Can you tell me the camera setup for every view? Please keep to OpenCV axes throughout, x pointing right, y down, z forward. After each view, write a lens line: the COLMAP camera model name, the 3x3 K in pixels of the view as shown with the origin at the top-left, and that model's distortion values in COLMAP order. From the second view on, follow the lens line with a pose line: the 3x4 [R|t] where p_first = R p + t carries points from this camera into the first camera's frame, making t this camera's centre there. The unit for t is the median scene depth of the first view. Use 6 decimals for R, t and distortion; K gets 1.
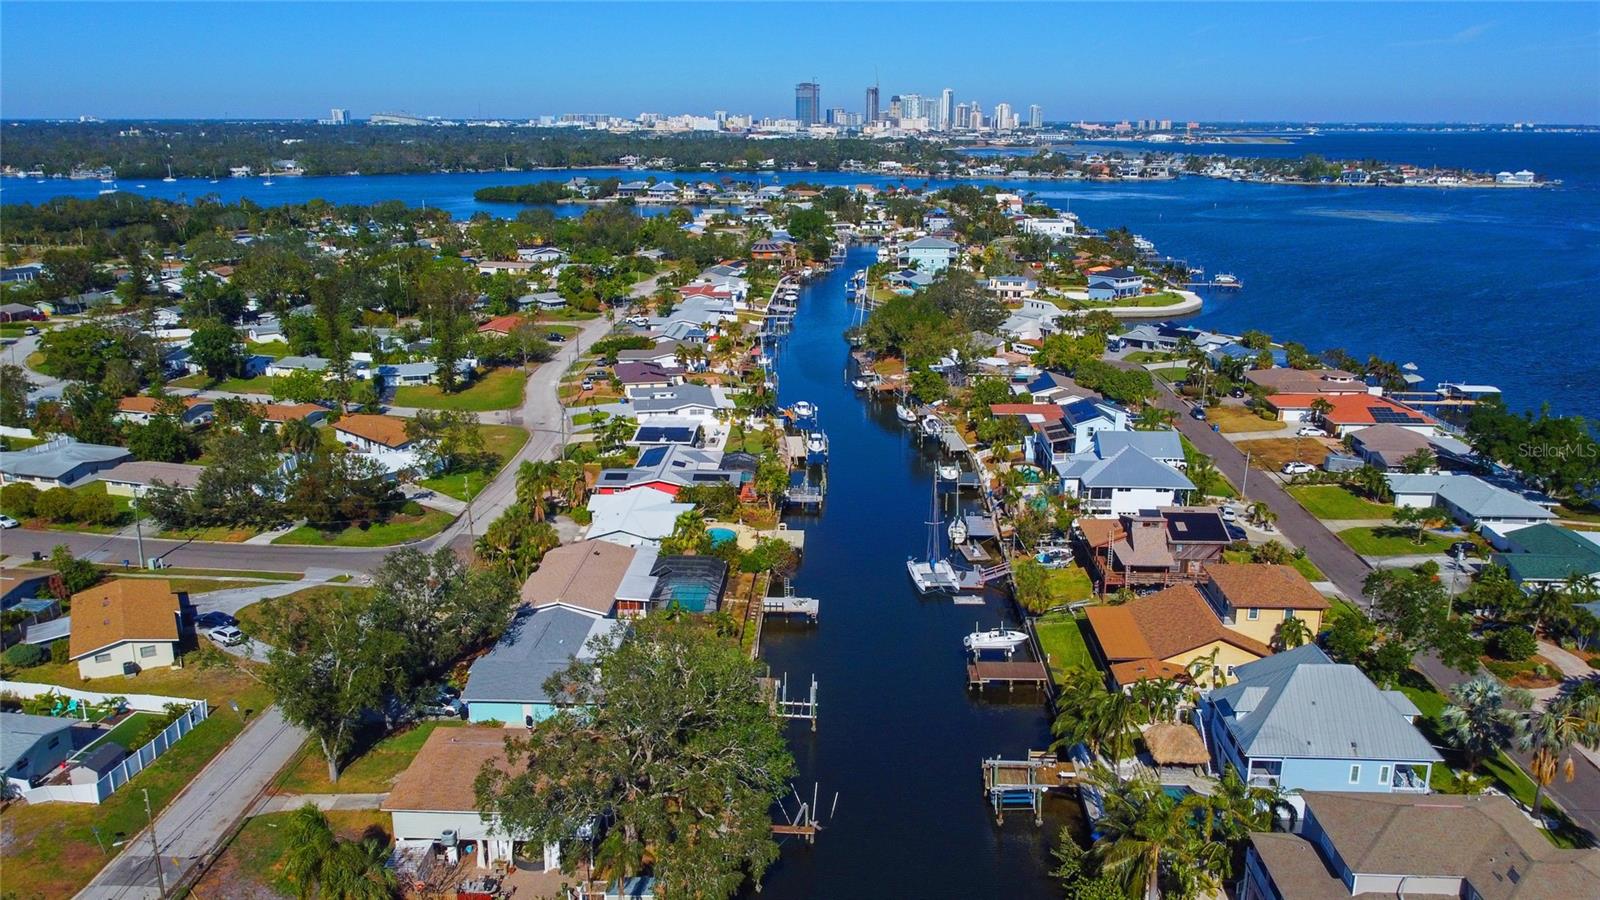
lens RADIAL K [[1204.0, 0, 802.8], [0, 1204.0, 452.7], [0, 0, 1]] dist [0.008224, -0.012848]
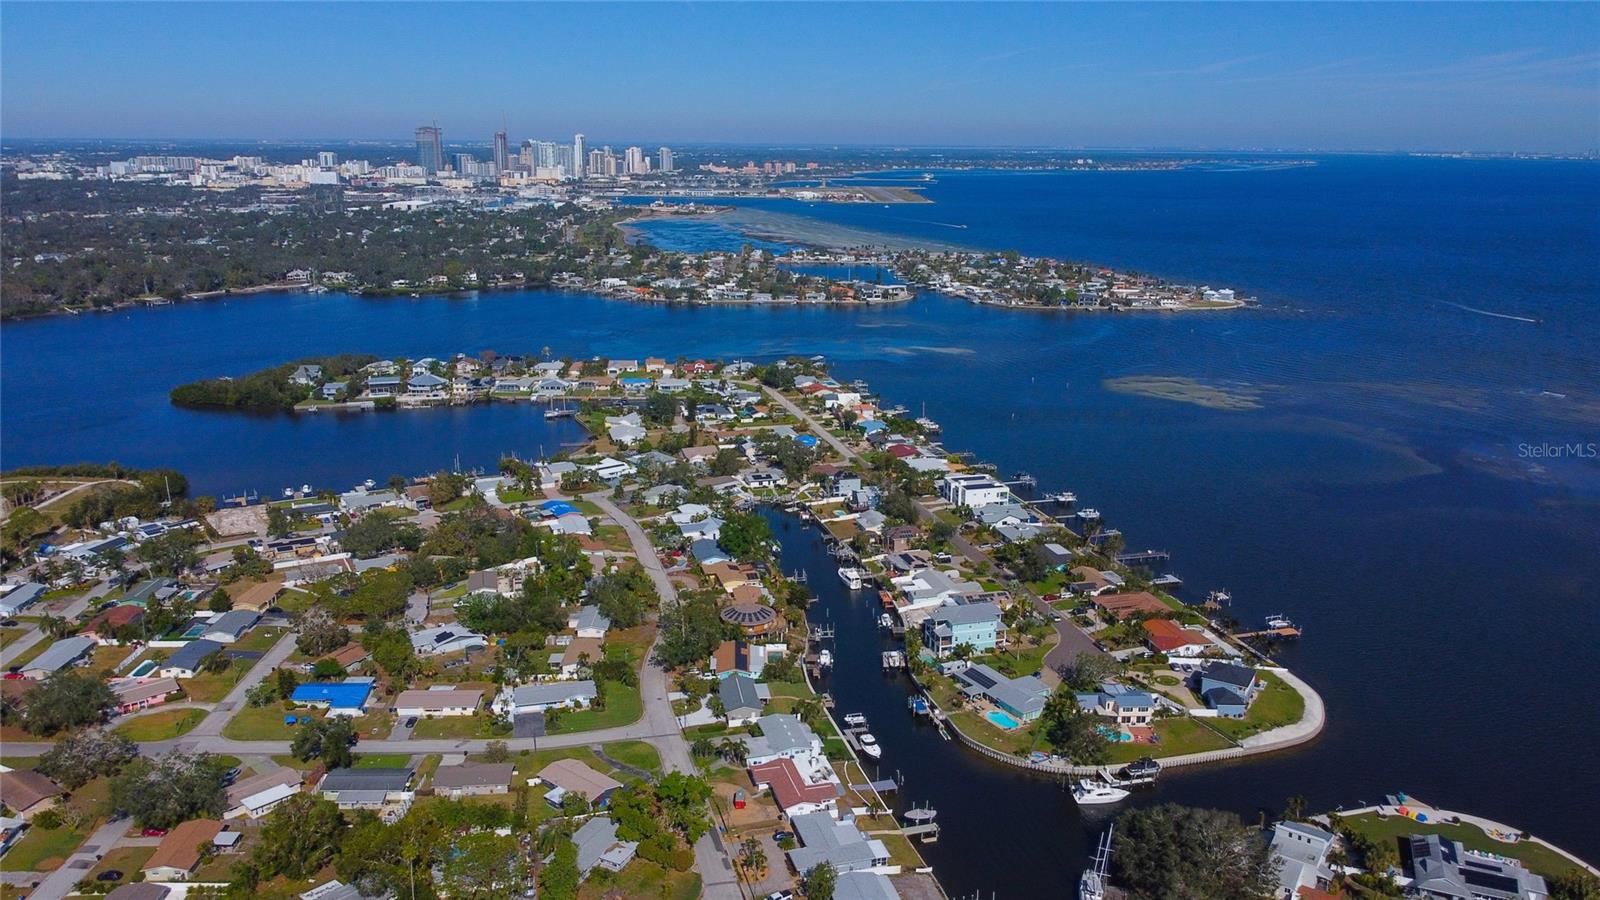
lens RADIAL K [[1204.0, 0, 799.1], [0, 1204.0, 456.7], [0, 0, 1]] dist [0.008224, -0.012848]
pose [[0.949770, -0.075542, 0.303694, -0.470554], [0.078629, 0.996902, 0.002069, -0.545001], [-0.302910, 0.021915, 0.952767, 0.440559]]
